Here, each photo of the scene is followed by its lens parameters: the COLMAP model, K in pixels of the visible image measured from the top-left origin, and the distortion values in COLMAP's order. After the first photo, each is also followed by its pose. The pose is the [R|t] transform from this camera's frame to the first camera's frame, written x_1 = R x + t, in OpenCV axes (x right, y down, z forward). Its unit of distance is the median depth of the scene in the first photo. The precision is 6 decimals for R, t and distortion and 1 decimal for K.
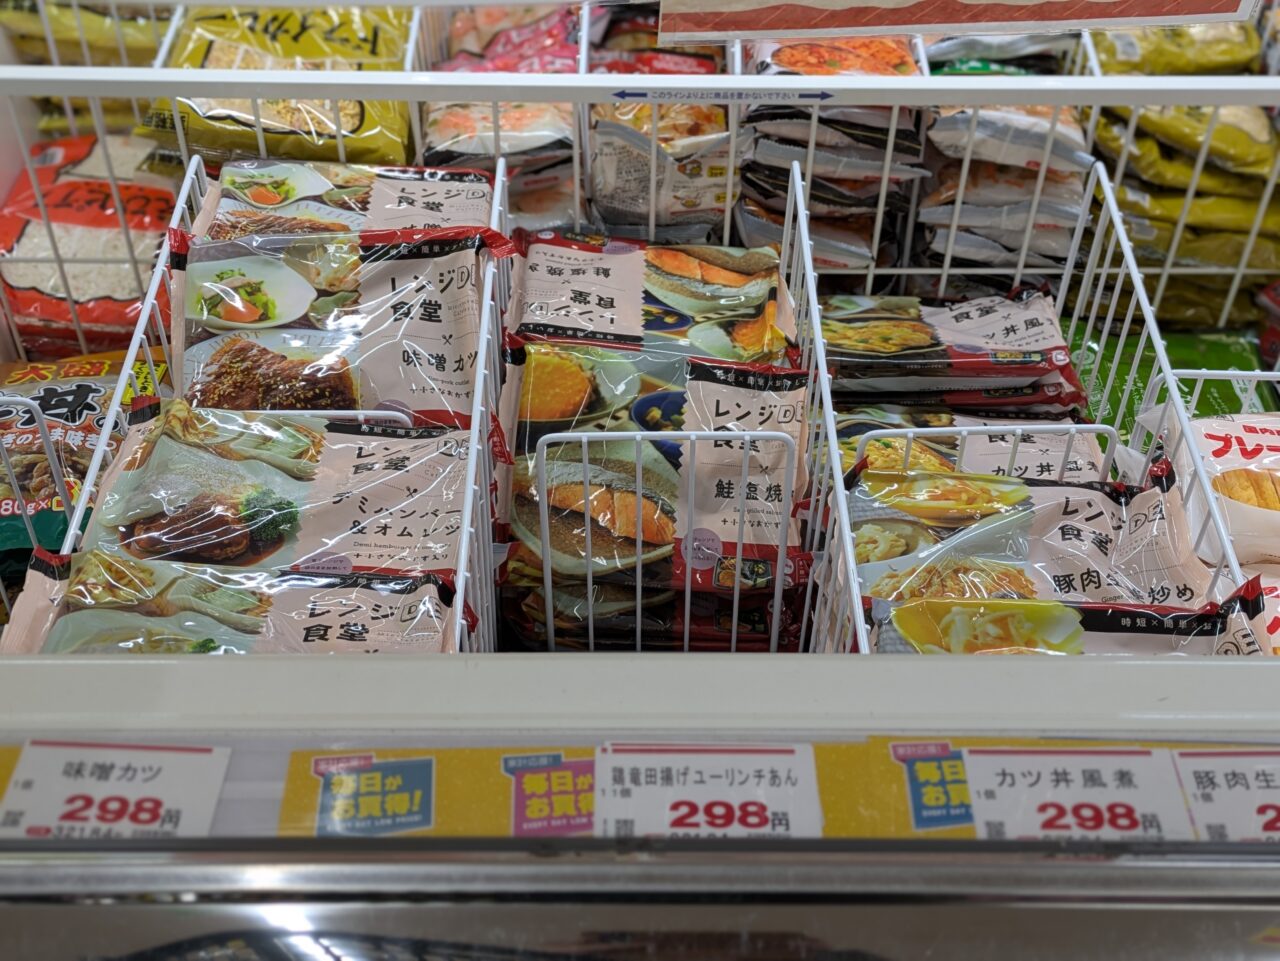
lens RADIAL K [[1707.6, 0, 636.5], [0, 1707.6, 480.3], [0, 0, 1]] dist [0.052282, 0.000000]
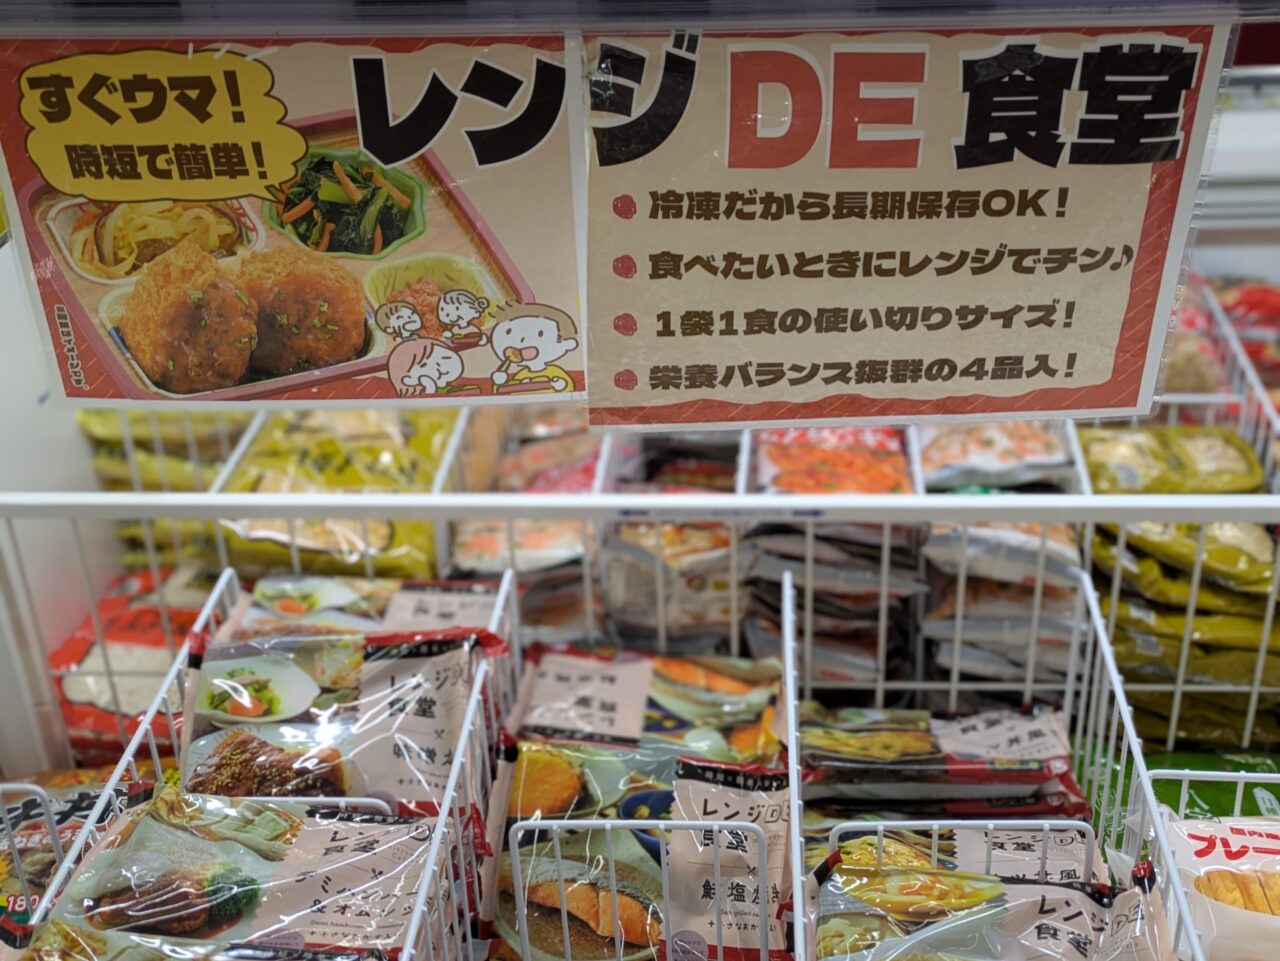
lens RADIAL K [[1707.6, 0, 643.2], [0, 1707.6, 491.8], [0, 0, 1]] dist [0.052282, 0.000000]
pose [[0.995079, -0.008474, -0.098723, 0.108597], [-0.019194, 0.960981, -0.275948, 0.056225], [0.097210, 0.276485, 0.956089, -0.021170]]
